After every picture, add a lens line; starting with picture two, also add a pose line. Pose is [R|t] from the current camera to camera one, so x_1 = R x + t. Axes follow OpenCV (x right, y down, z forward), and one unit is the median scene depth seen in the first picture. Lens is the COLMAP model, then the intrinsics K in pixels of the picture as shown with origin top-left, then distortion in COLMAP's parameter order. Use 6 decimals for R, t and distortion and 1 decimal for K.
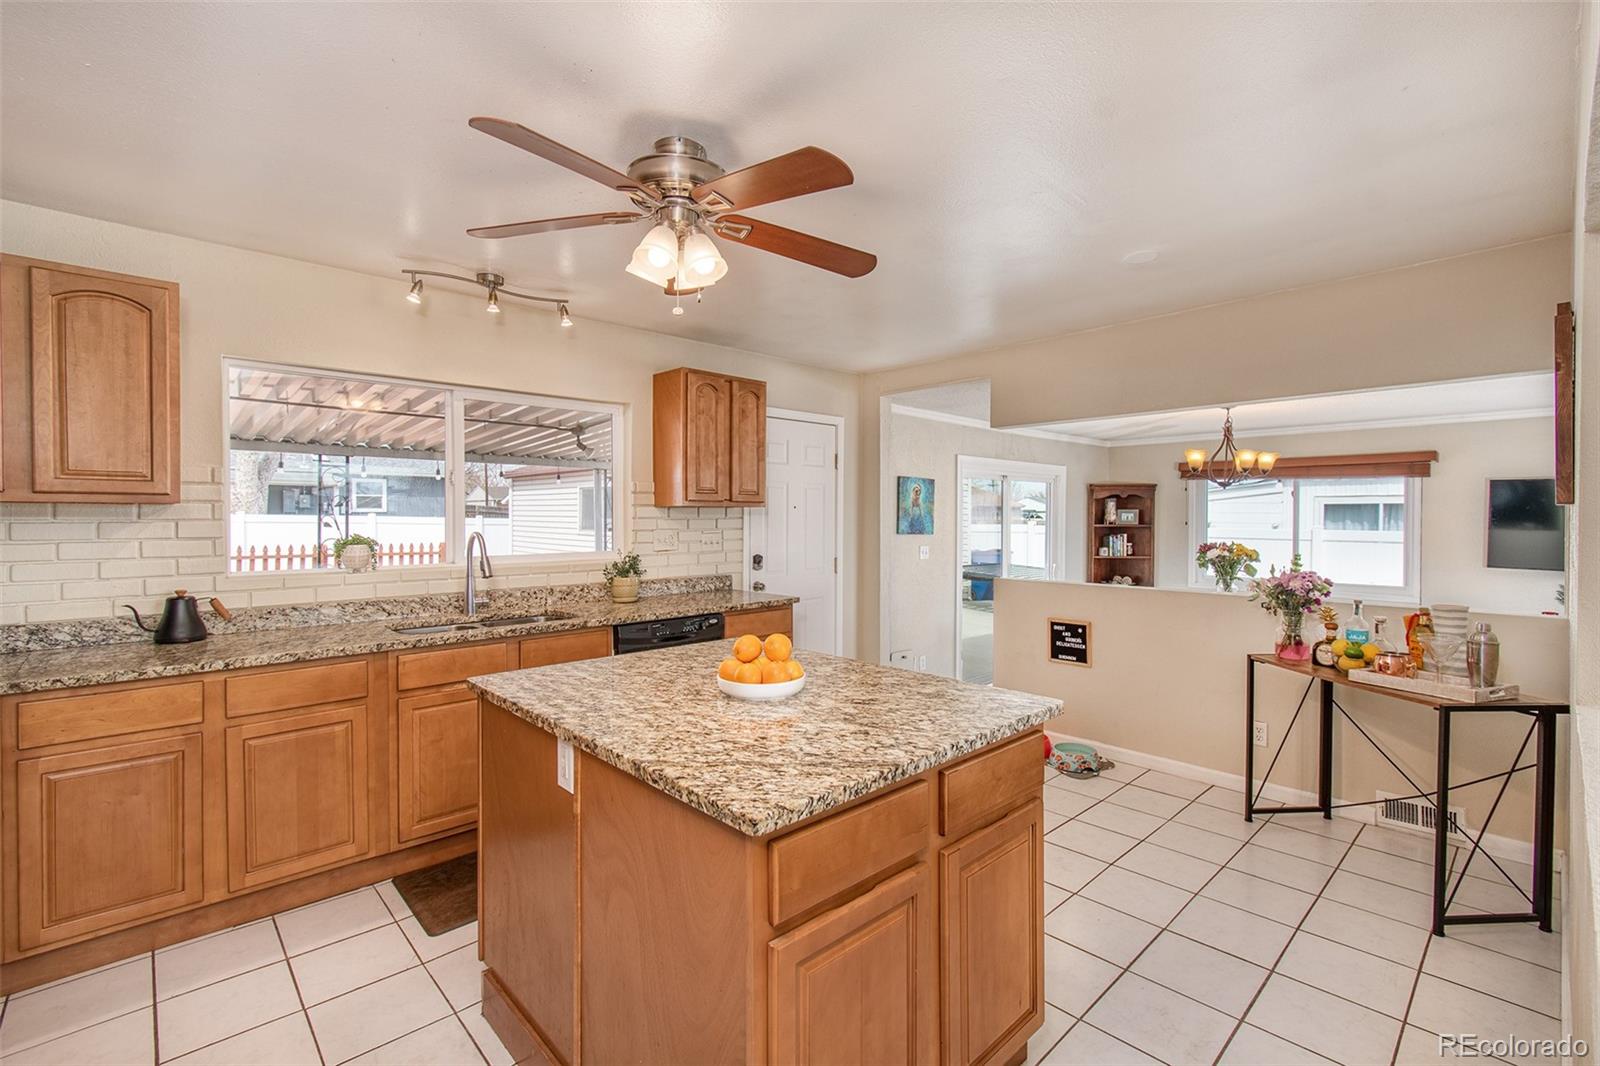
lens RADIAL K [[716.0, 0, 807.7], [0, 716.0, 523.6], [0, 0, 1]] dist [0.000569, -0.000149]
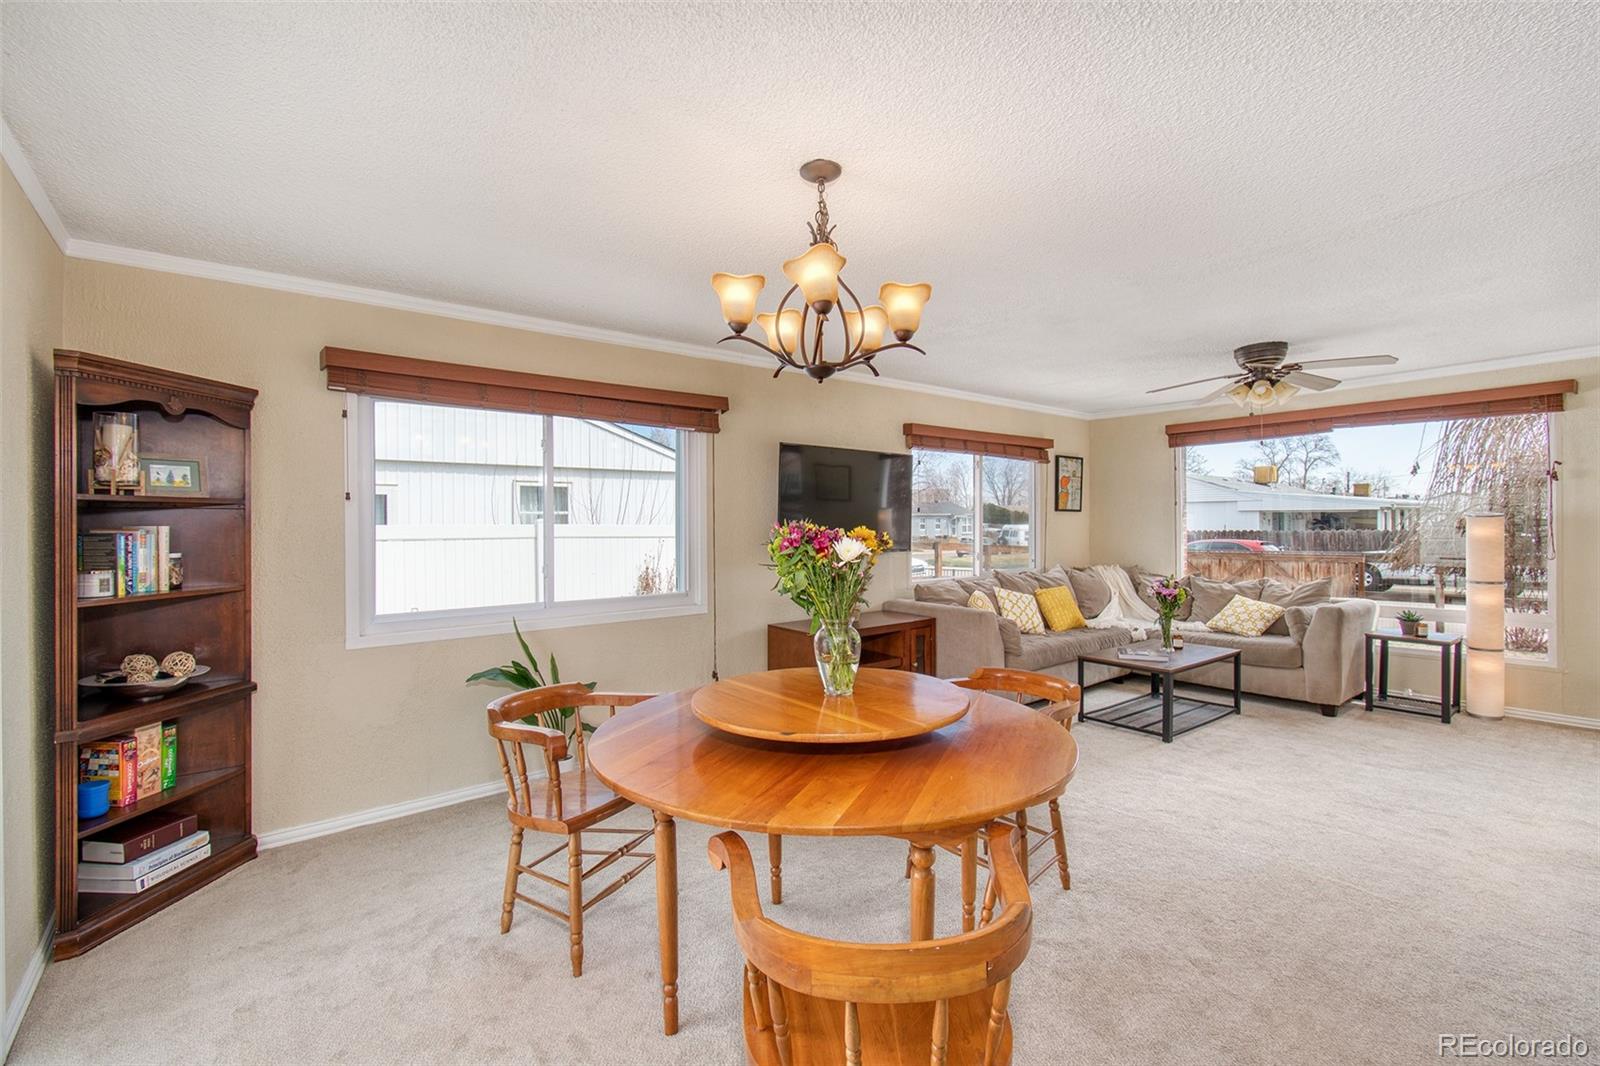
lens RADIAL K [[716.0, 0, 807.7], [0, 716.0, 523.6], [0, 0, 1]] dist [0.000569, -0.000149]
pose [[0.101788, -0.006230, 0.994787, 0.140108], [0.017227, 0.999841, 0.004499, 0.017072], [-0.994657, 0.016679, 0.101880, 0.667002]]
